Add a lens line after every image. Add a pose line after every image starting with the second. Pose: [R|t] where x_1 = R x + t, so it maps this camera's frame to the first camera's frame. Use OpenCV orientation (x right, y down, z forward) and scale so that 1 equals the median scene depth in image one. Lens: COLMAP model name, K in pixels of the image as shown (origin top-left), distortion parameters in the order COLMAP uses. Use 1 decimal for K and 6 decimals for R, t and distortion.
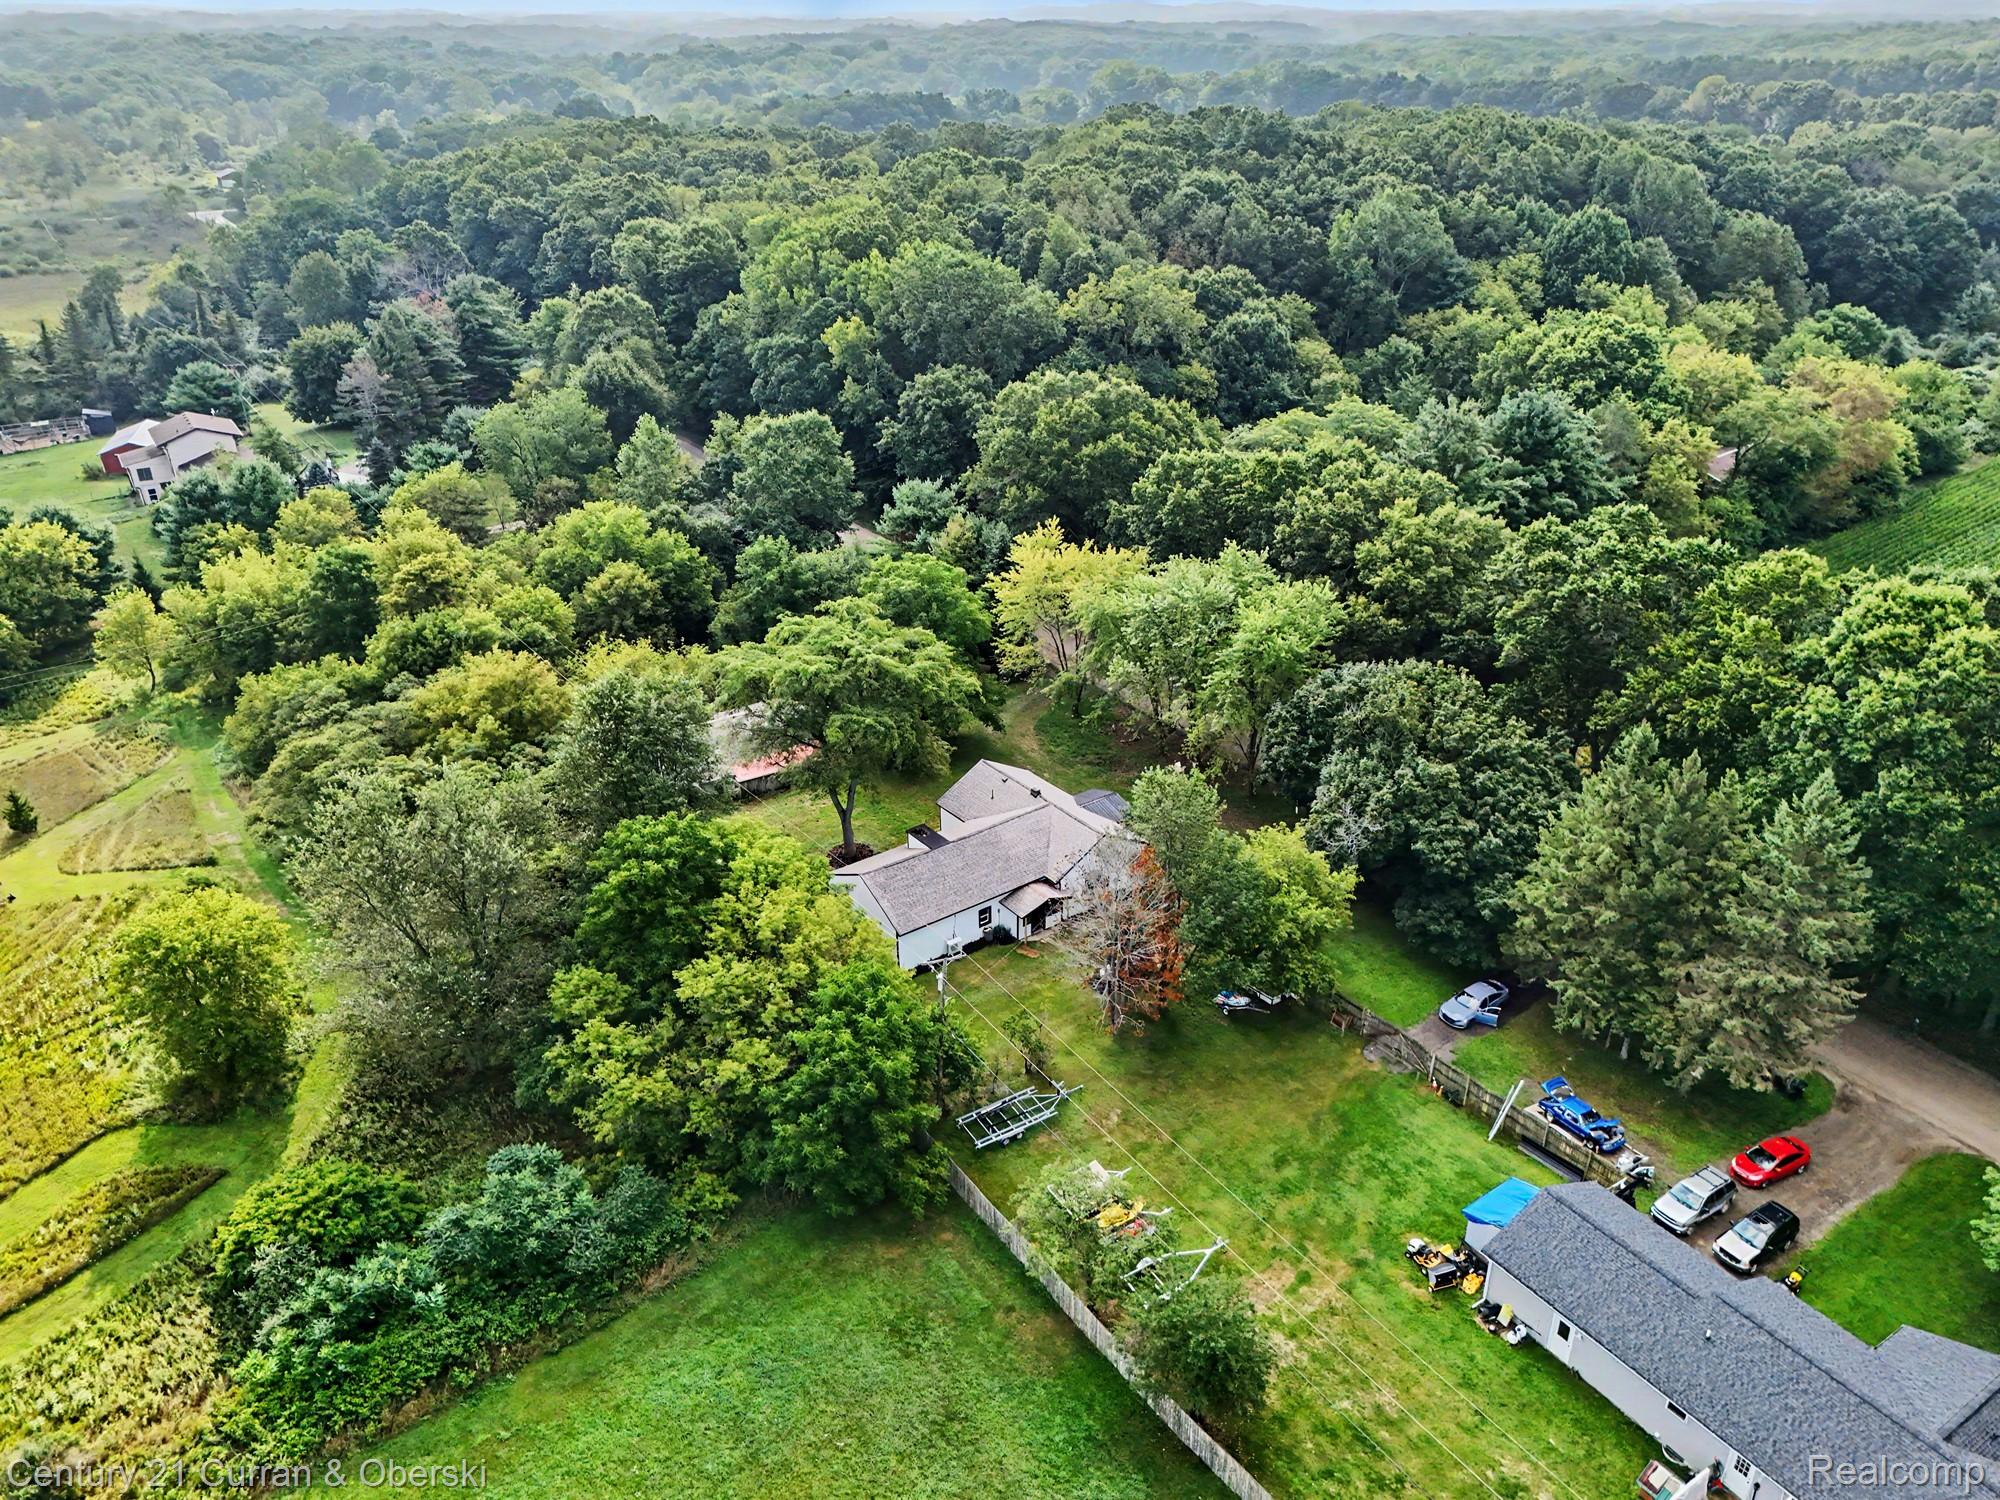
lens RADIAL K [[1486.9, 0, 994.6], [0, 1486.9, 754.6], [0, 0, 1]] dist [0.062274, -0.068149]
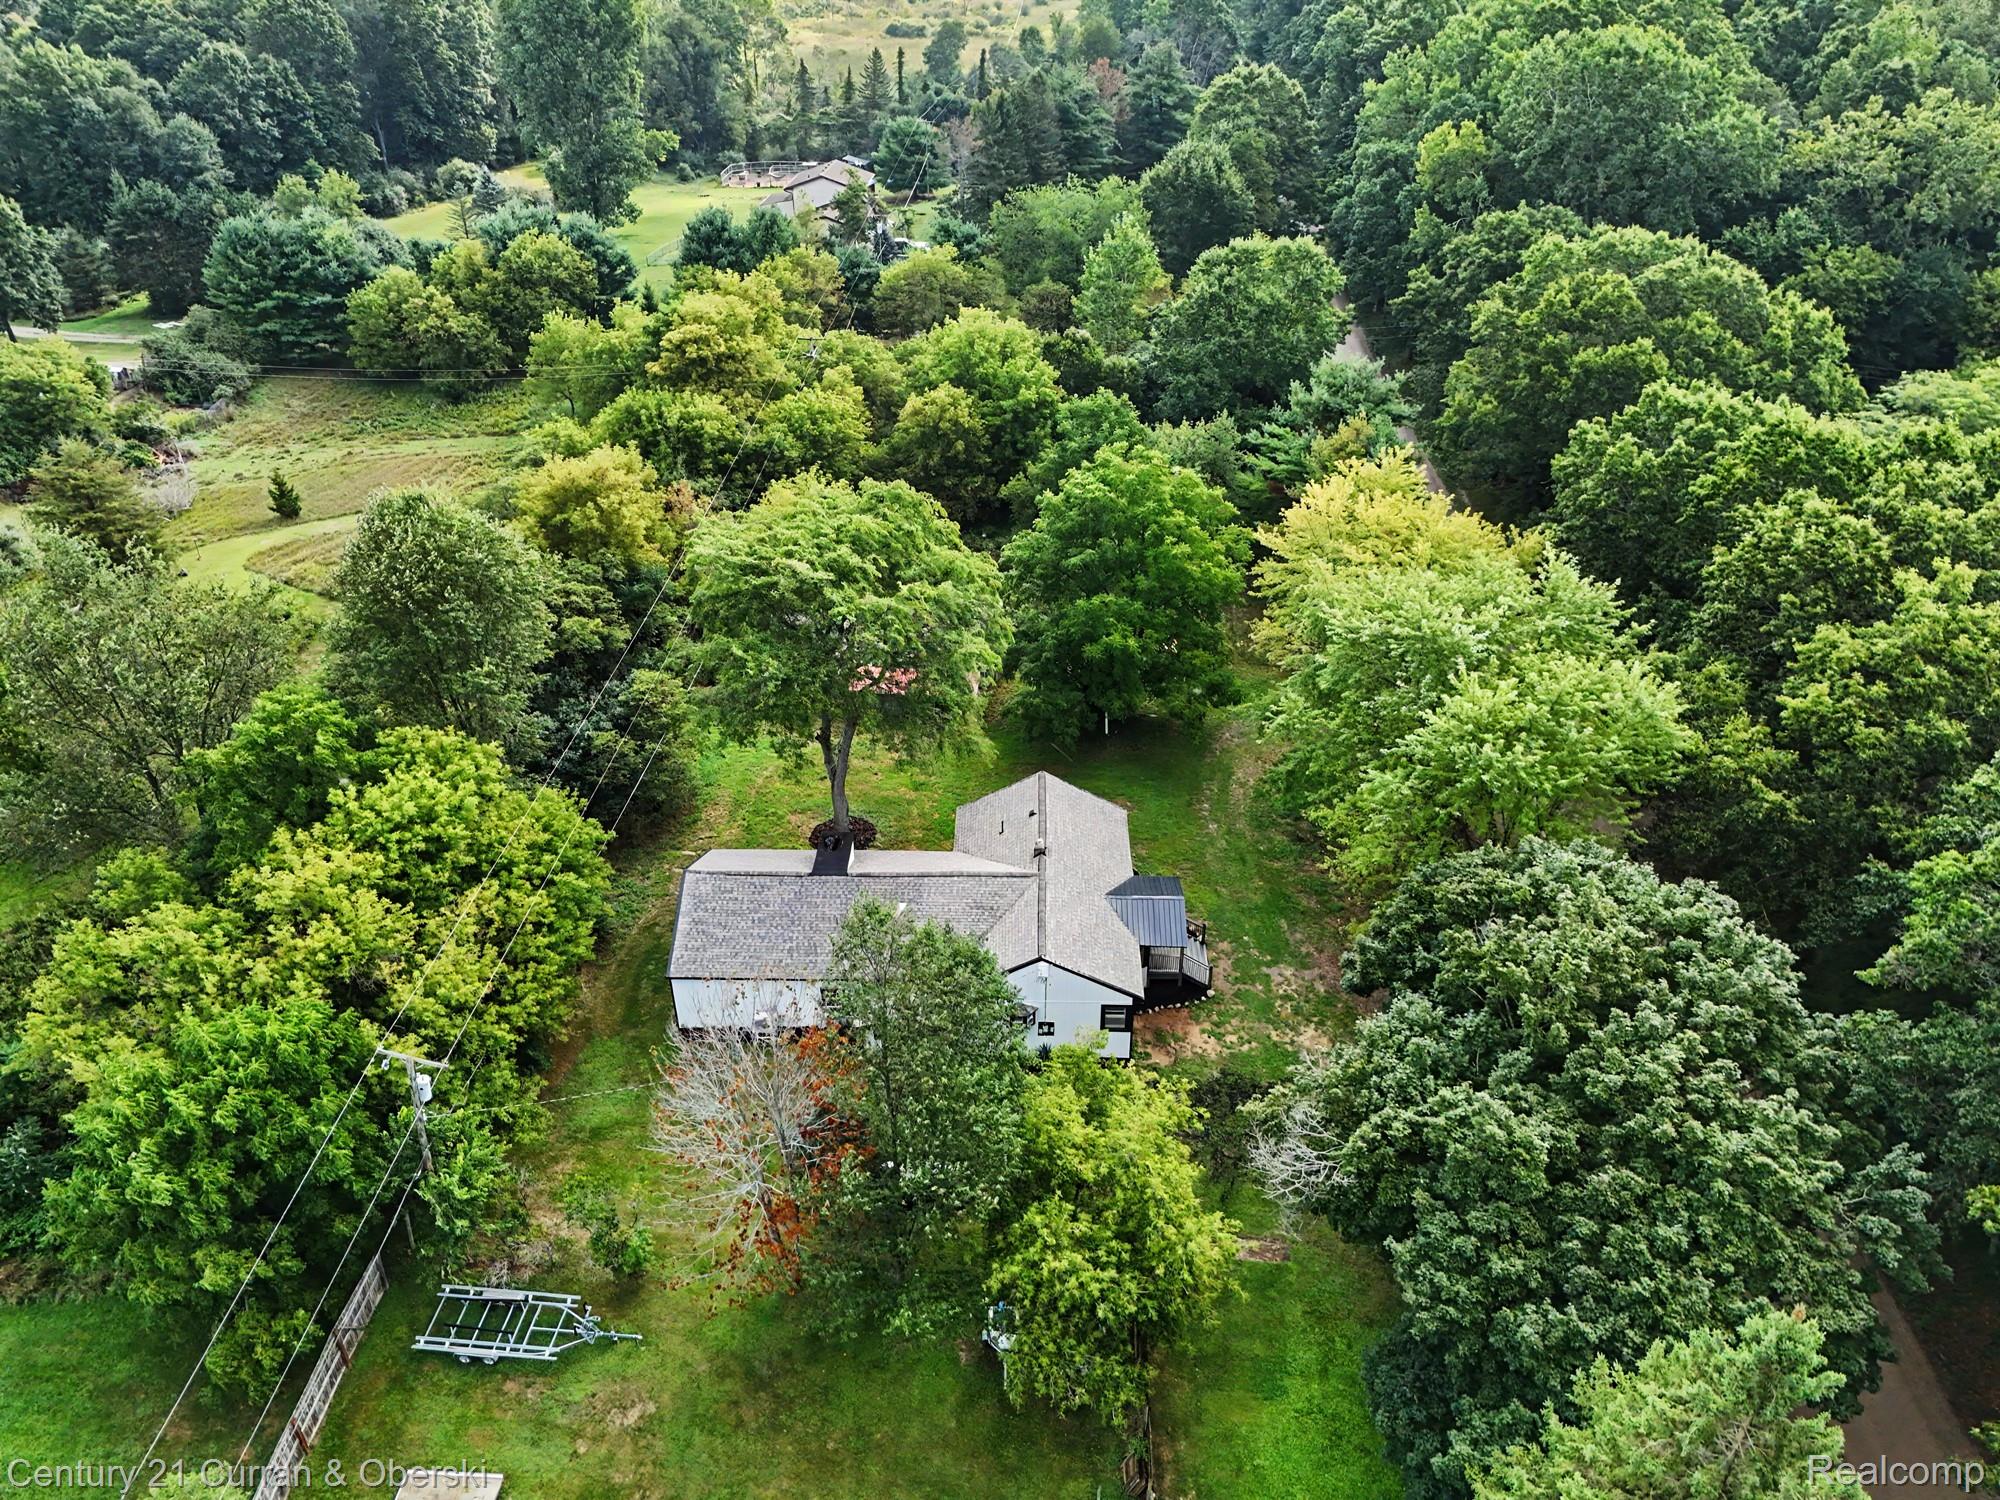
lens RADIAL K [[1486.9, 0, 994.6], [0, 1486.9, 754.6], [0, 0, 1]] dist [0.062274, -0.068149]
pose [[0.784065, 0.334204, -0.523020, 0.310768], [-0.280823, 0.942489, 0.181256, -0.115255], [0.553517, 0.004759, 0.832825, 0.428938]]
